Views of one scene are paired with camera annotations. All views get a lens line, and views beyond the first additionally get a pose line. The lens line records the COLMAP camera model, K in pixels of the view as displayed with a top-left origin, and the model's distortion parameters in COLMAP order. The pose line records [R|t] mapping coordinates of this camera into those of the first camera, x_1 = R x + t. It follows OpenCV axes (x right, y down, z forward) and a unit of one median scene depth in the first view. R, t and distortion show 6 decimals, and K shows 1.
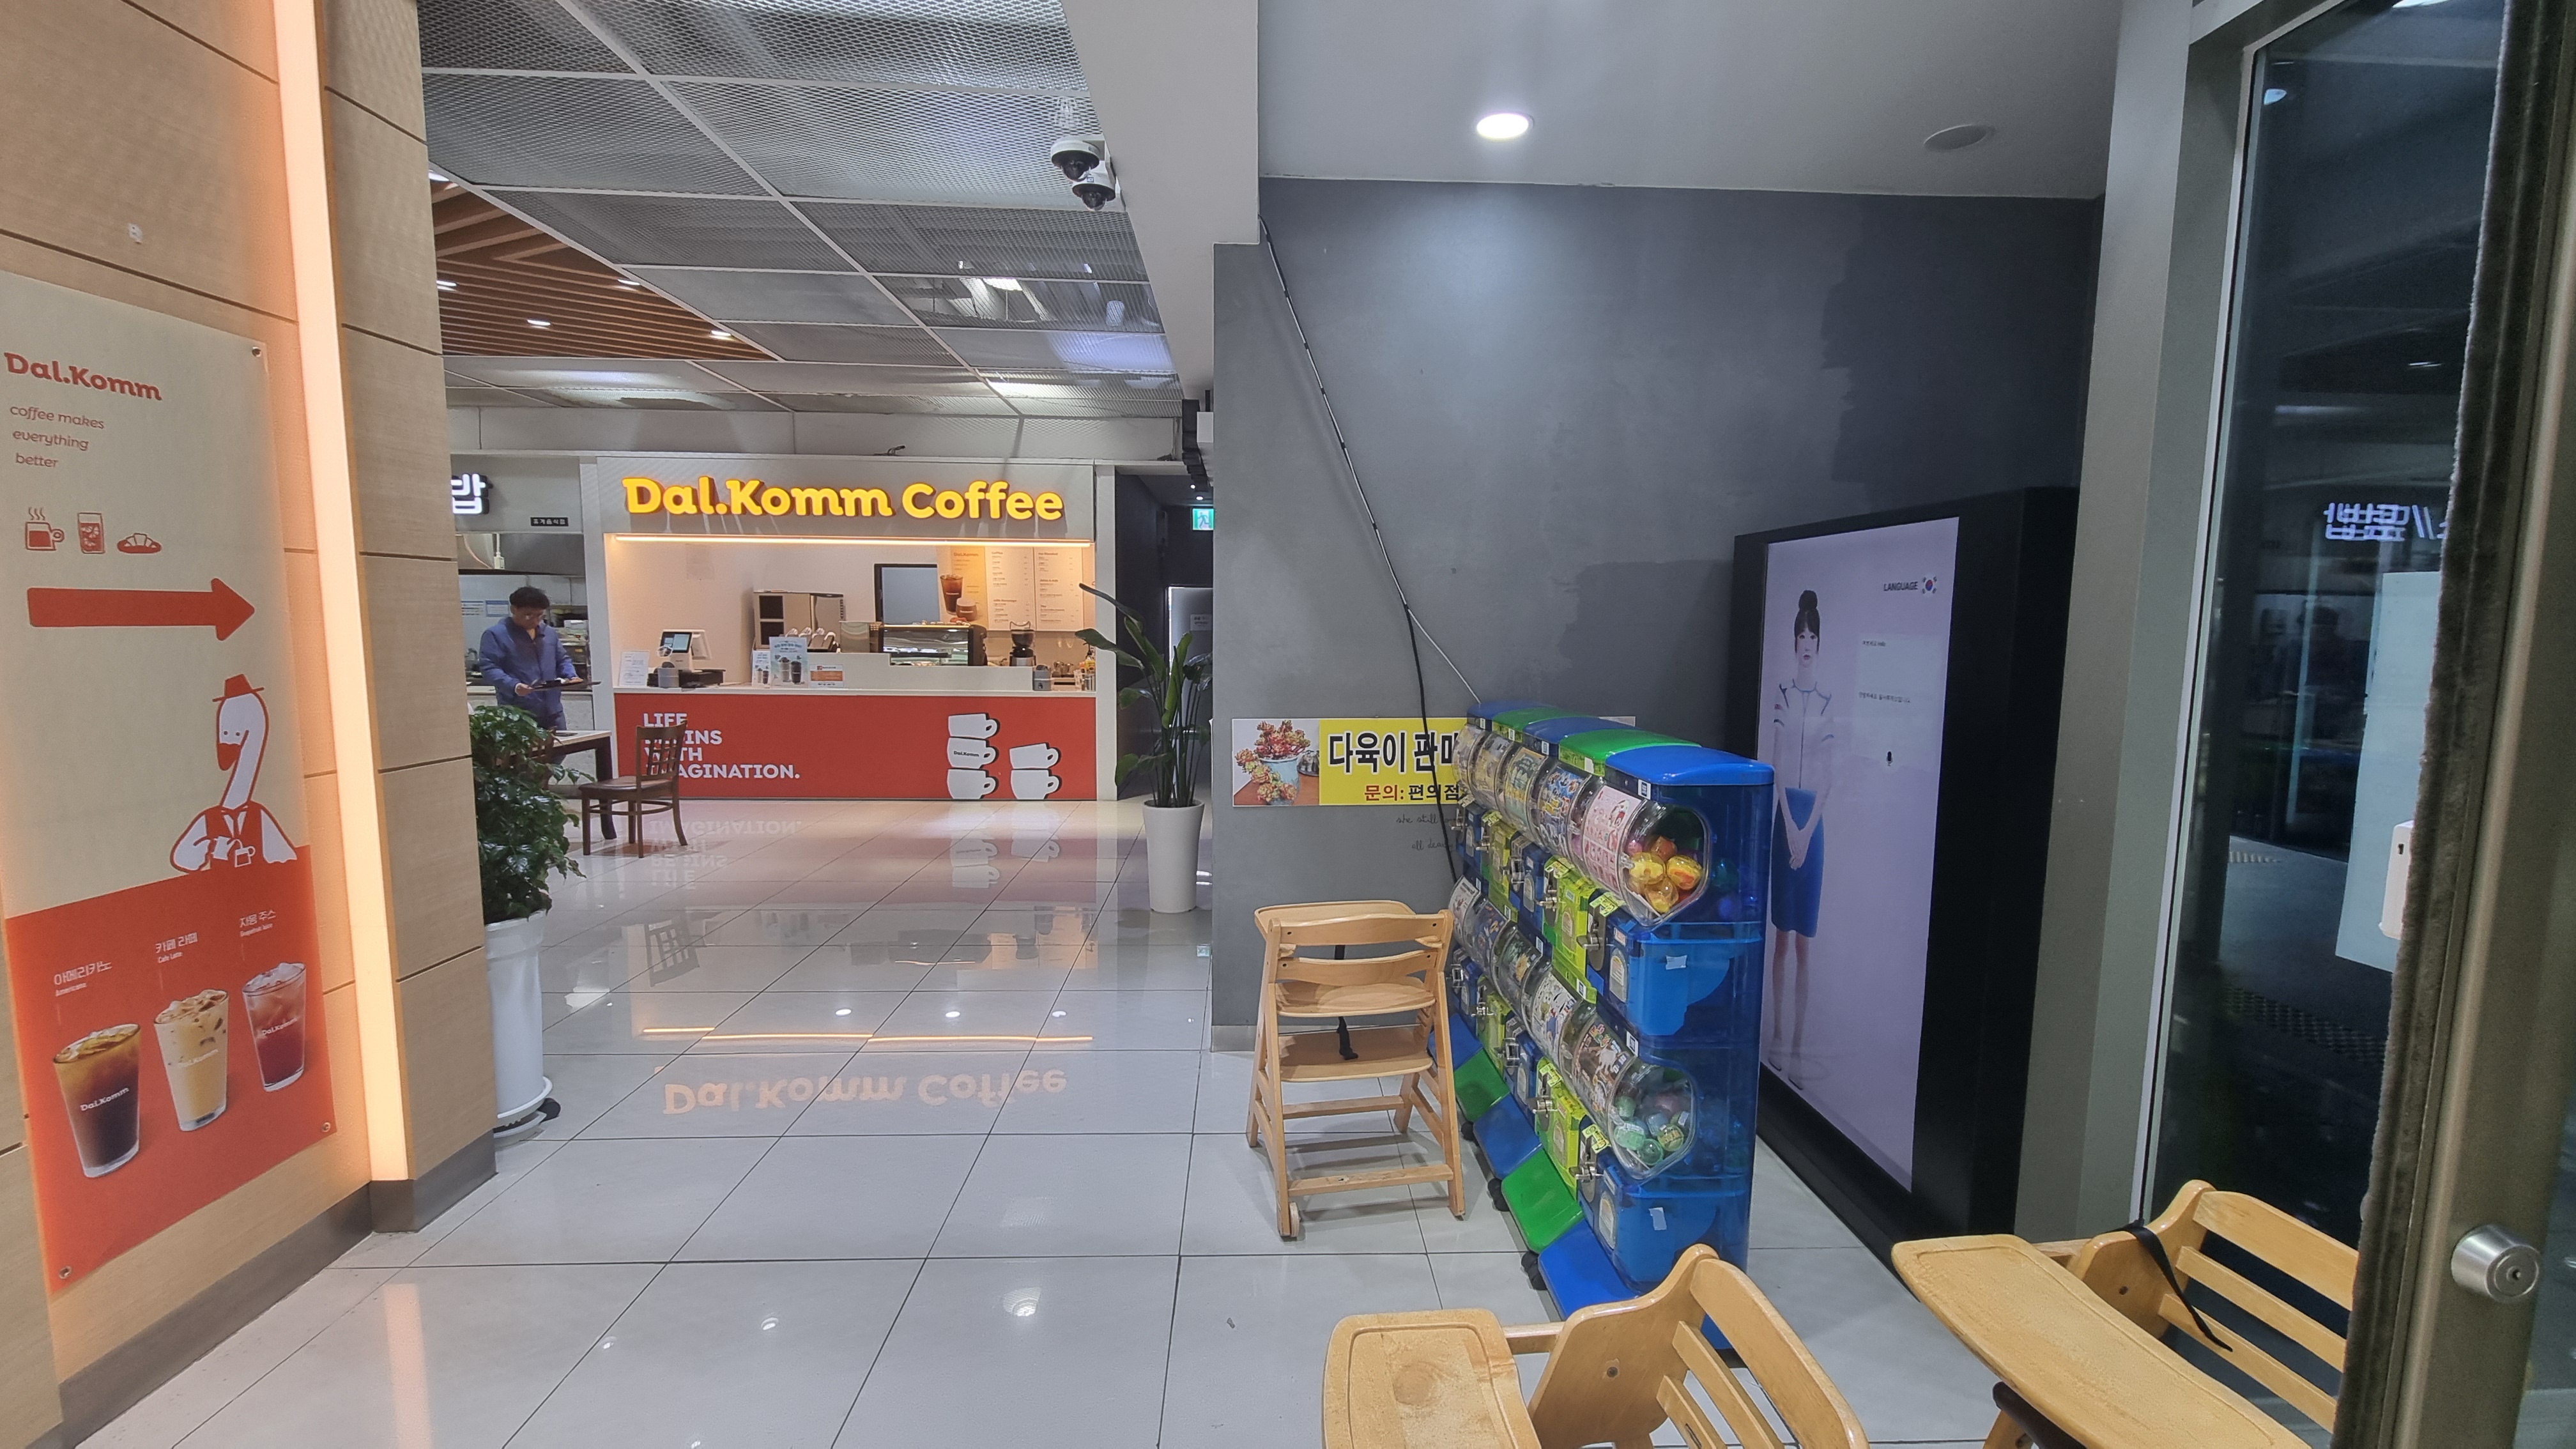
lens RADIAL K [[1040.5, 0, 1288.0], [0, 1040.5, 724.5], [0, 0, 1]] dist [0.002008, -0.003757]
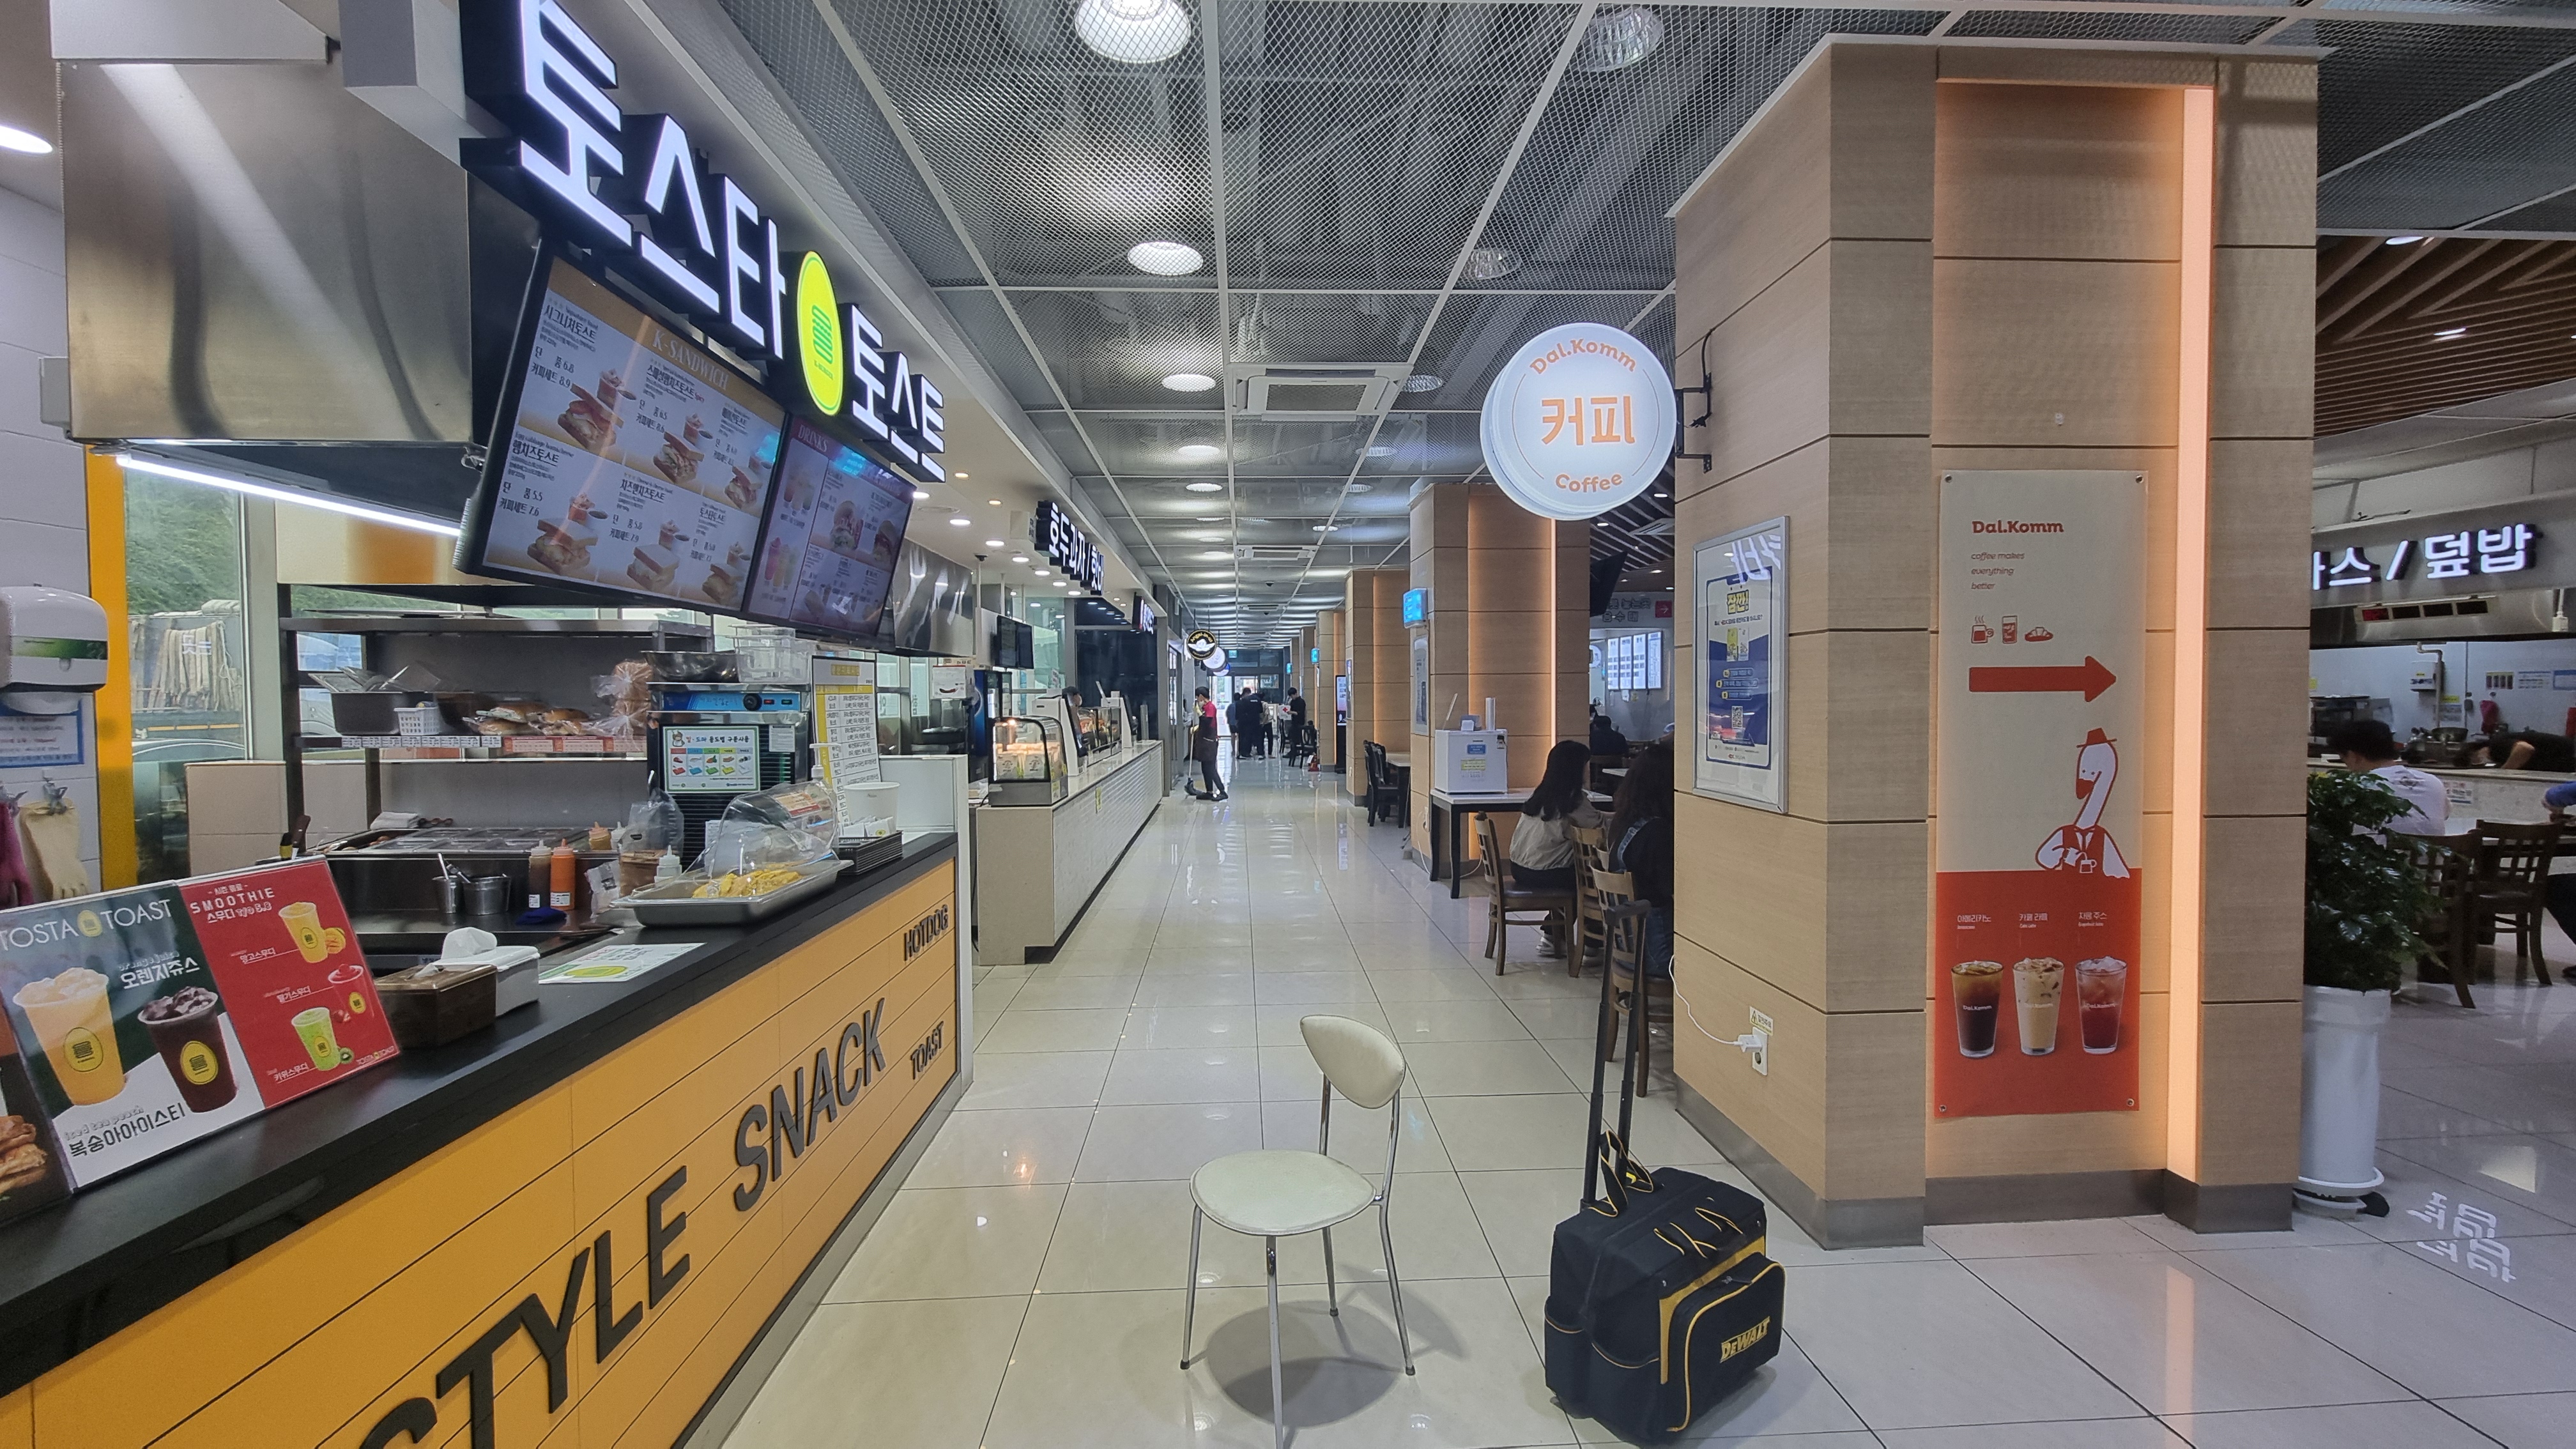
lens RADIAL K [[1040.5, 0, 1288.0], [0, 1040.5, 724.5], [0, 0, 1]] dist [0.002008, -0.003757]
pose [[-0.002356, 0.017040, -0.999852, 0.299238], [-0.092558, 0.995559, 0.017185, 0.018992], [0.995705, 0.092584, -0.000769, -0.021284]]
